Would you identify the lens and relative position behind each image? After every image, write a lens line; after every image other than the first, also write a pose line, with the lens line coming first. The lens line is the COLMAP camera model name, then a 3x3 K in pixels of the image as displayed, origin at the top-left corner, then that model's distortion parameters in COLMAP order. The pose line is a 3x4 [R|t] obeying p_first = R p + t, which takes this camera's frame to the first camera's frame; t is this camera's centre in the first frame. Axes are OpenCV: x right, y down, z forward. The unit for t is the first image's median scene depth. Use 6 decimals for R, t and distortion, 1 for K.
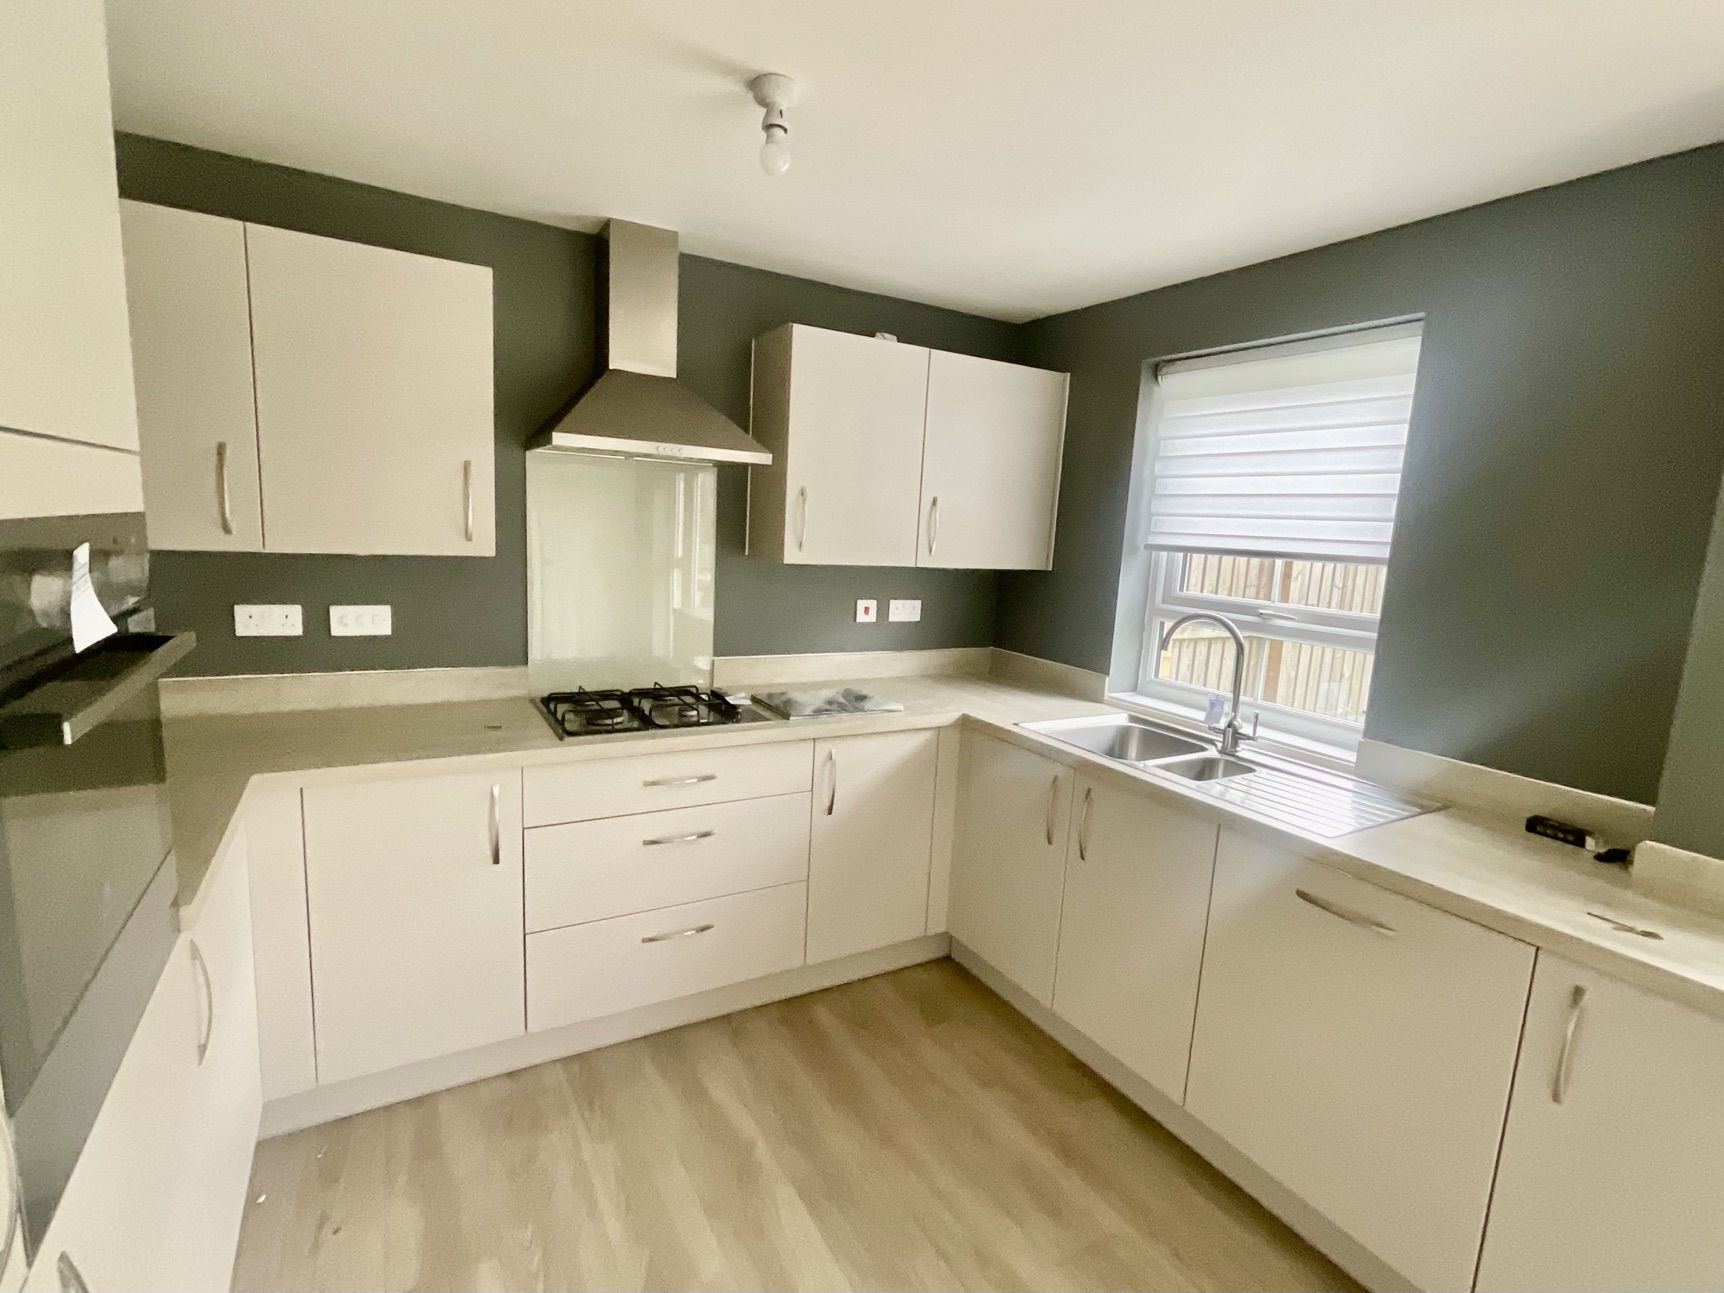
lens RADIAL K [[822.0, 0, 862.0], [0, 822.0, 646.5], [0, 0, 1]] dist [0.001087, -0.000257]
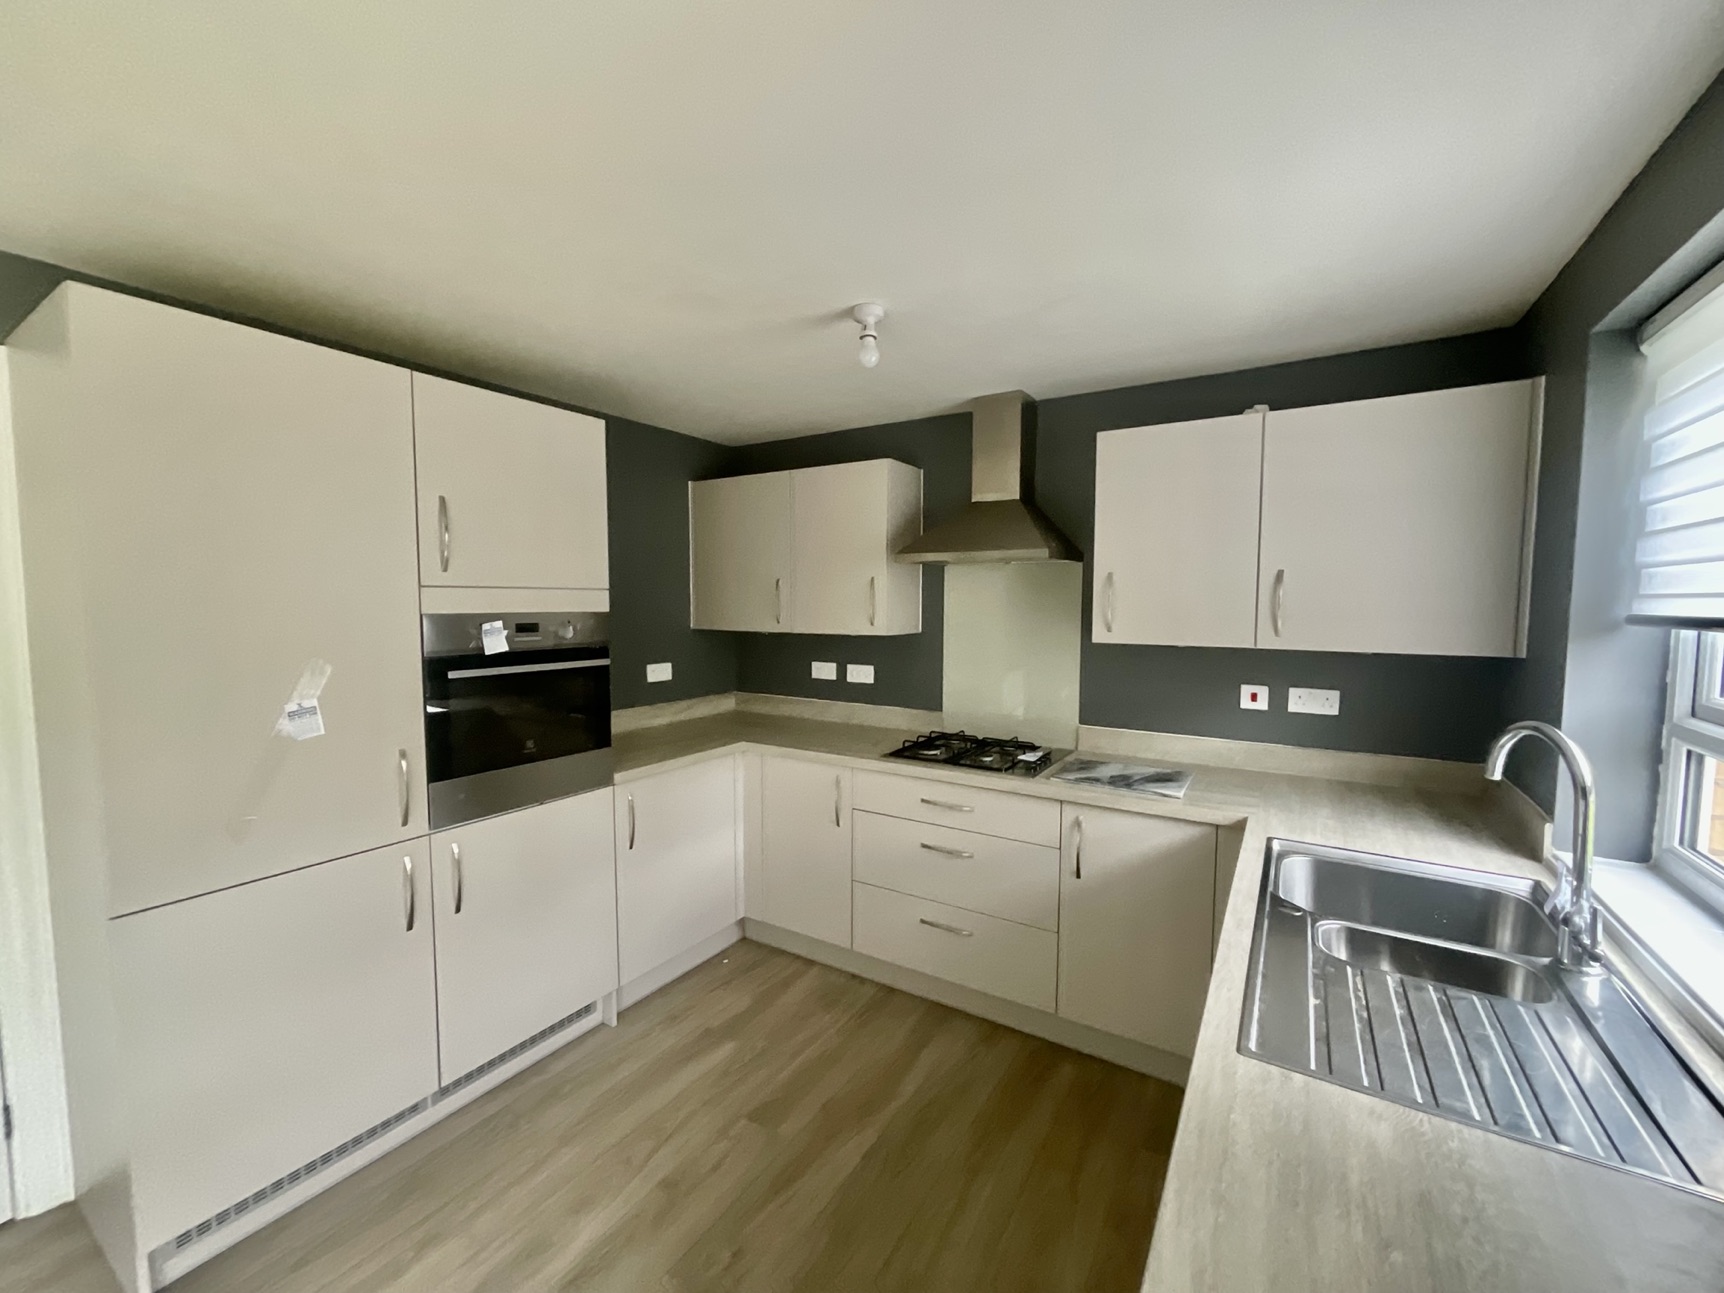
lens RADIAL K [[691.8, 0, 856.5], [0, 691.8, 643.2], [0, 0, 1]] dist [-0.002833, -0.000035]
pose [[0.461125, 0.002921, -0.887331, 0.624577], [-0.111165, 0.992306, -0.054503, -0.014997], [0.880344, 0.123773, 0.457902, 0.310740]]
